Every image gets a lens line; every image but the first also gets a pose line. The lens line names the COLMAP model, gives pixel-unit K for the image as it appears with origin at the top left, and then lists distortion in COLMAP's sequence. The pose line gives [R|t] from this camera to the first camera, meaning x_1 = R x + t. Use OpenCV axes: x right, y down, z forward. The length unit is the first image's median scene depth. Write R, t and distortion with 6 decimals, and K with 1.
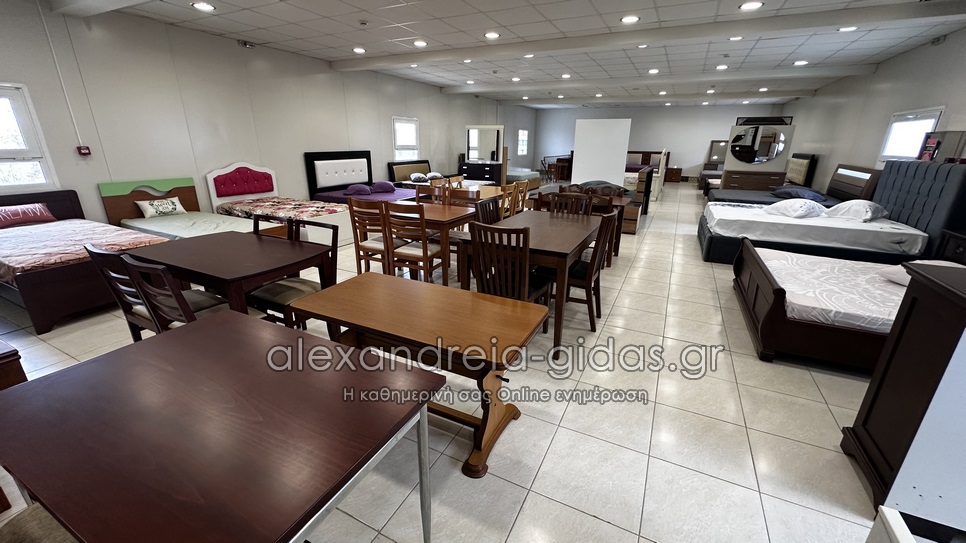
lens RADIAL K [[384.9, 0, 481.9], [0, 384.9, 272.4], [0, 0, 1]] dist [-0.003620, 0.000823]
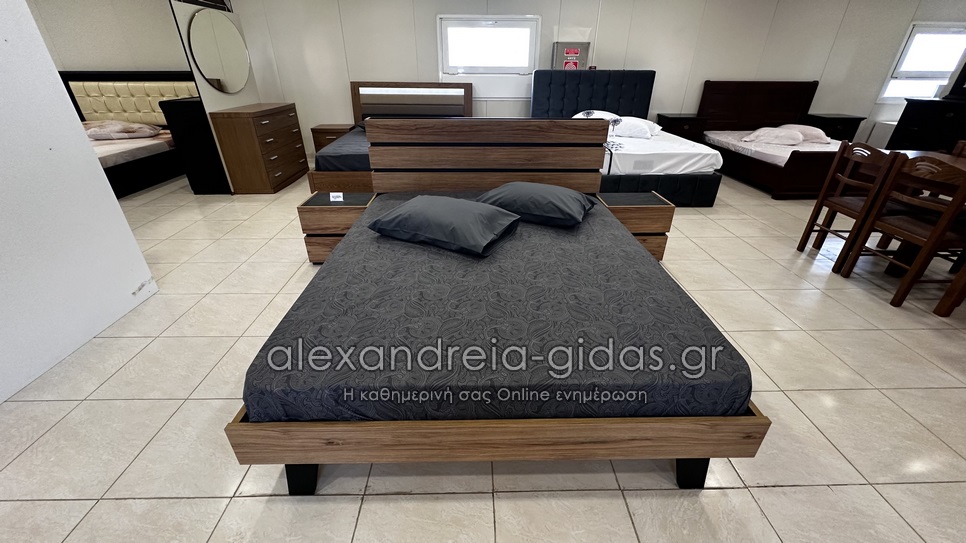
lens RADIAL K [[384.9, 0, 478.5], [0, 384.9, 265.2], [0, 0, 1]] dist [-0.003620, 0.000823]
pose [[-0.469653, -0.418961, 0.777108, 0.128797], [0.275179, 0.766906, 0.579768, -0.556977], [-0.838870, 0.486134, -0.244890, 1.710940]]
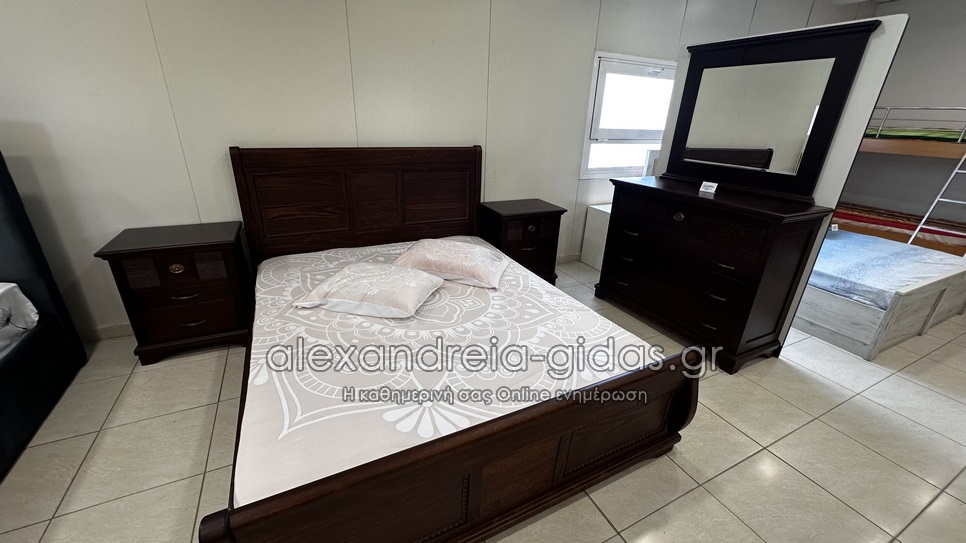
lens RADIAL K [[384.9, 0, 482.5], [0, 384.9, 270.4], [0, 0, 1]] dist [-0.003620, 0.000823]
pose [[-0.800662, -0.253963, 0.542627, 0.395502], [0.155591, 0.786493, 0.597679, -0.241514], [-0.578561, 0.562967, -0.590200, 0.775044]]
